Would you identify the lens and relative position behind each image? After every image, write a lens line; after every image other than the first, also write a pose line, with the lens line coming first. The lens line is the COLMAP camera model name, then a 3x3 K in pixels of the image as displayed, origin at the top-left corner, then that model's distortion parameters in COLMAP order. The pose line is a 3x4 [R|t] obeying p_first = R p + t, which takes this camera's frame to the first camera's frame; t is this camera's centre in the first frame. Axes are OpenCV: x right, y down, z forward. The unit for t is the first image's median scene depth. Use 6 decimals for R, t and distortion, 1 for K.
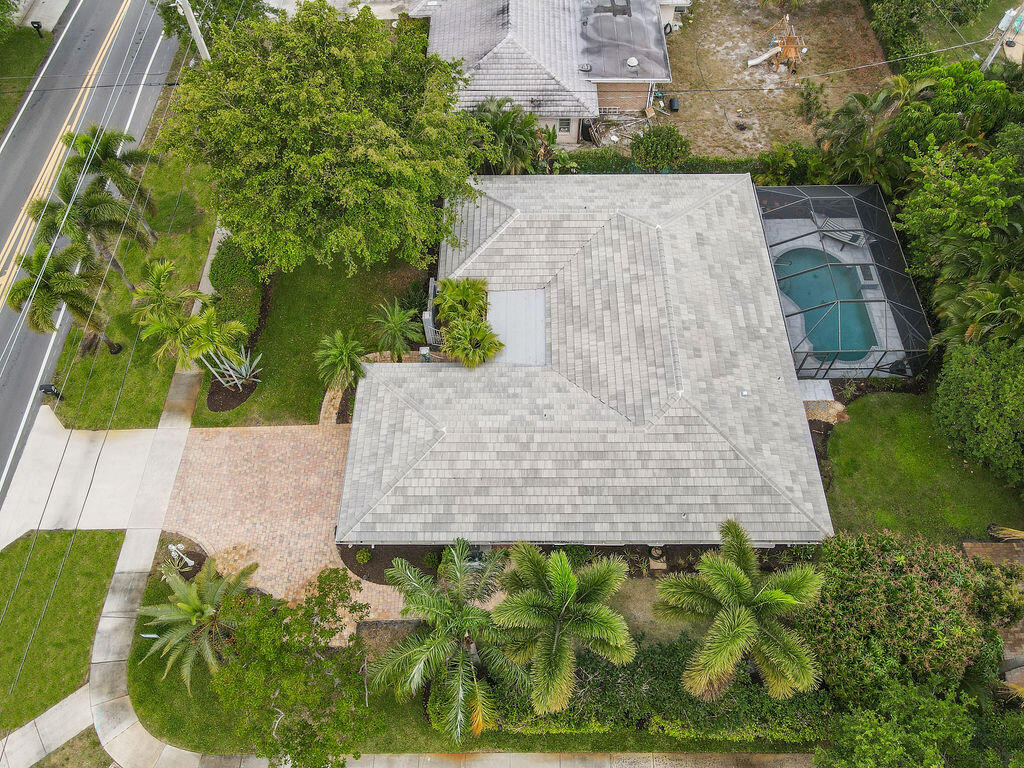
lens RADIAL K [[745.9, 0, 512.0], [0, 745.9, 384.0], [0, 0, 1]] dist [0.007335, 0.004227]
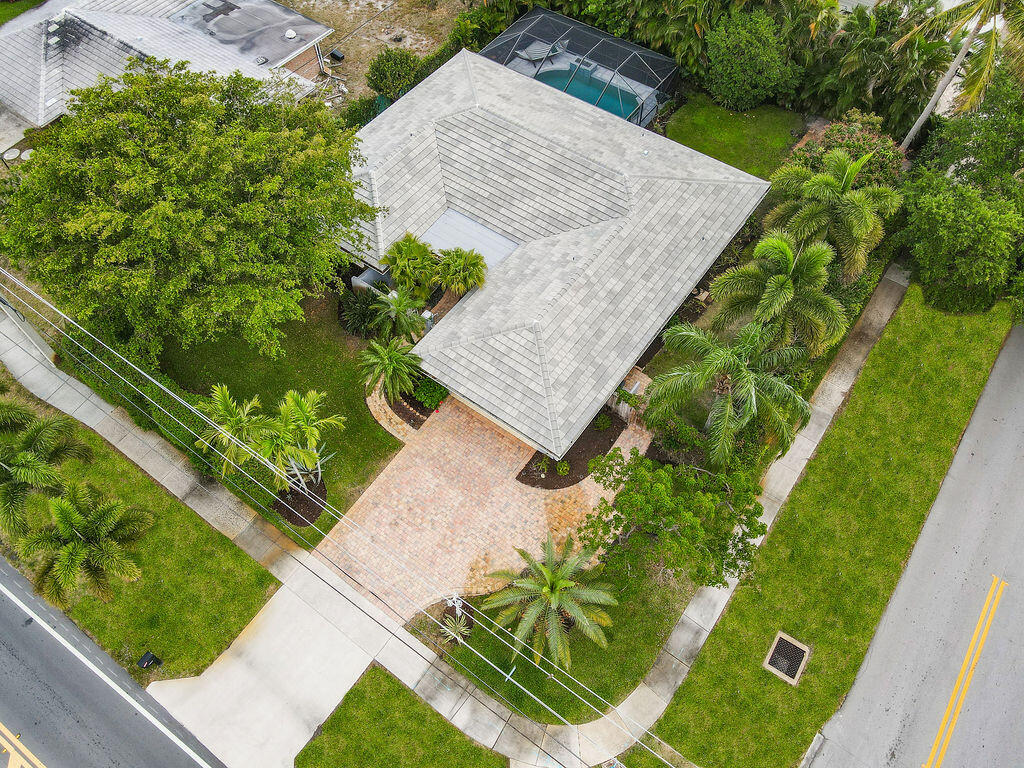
lens RADIAL K [[743.3, 0, 534.6], [0, 743.3, 382.2], [0, 0, 1]] dist [0.001844, 0.000986]
pose [[0.578584, -0.678987, 0.451903, -0.535026], [0.687991, 0.703874, 0.176722, -0.055997], [-0.438075, 0.208657, 0.874387, 0.076121]]
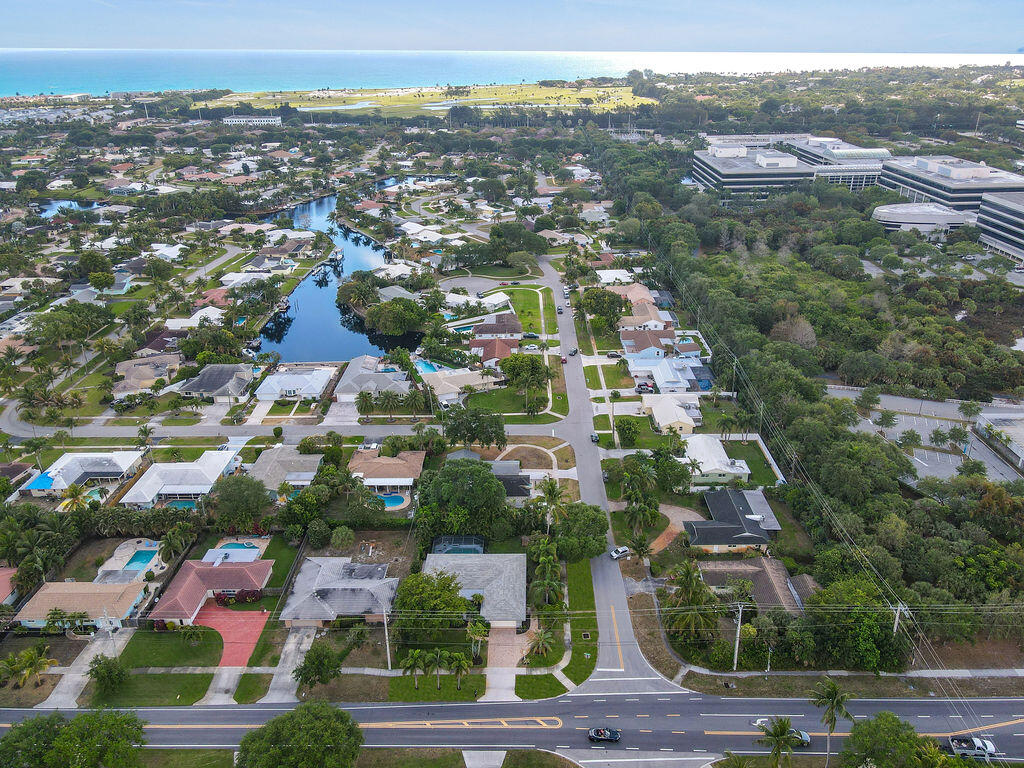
lens RADIAL K [[745.9, 0, 512.0], [0, 745.9, 384.0], [0, 0, 1]] dist [0.007335, 0.004227]
pose [[0.017315, -0.408648, 0.912528, -3.244876], [0.854253, 0.480310, 0.198883, -1.251212], [-0.519569, 0.776086, 0.357405, -1.488493]]
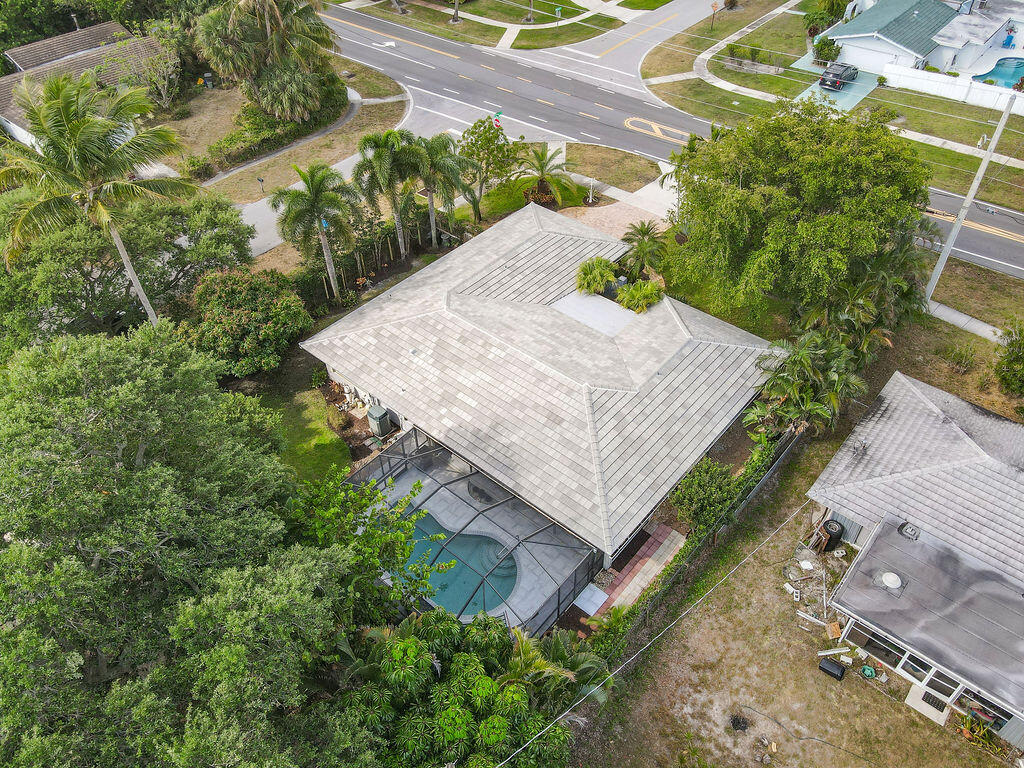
lens RADIAL K [[745.9, 0, 512.0], [0, 745.9, 384.0], [0, 0, 1]] dist [0.007335, 0.004227]
pose [[-0.655057, 0.530951, -0.537579, 0.780899], [-0.627169, 0.014700, 0.778744, -0.905241], [0.421377, 0.847275, 0.323367, 0.642919]]
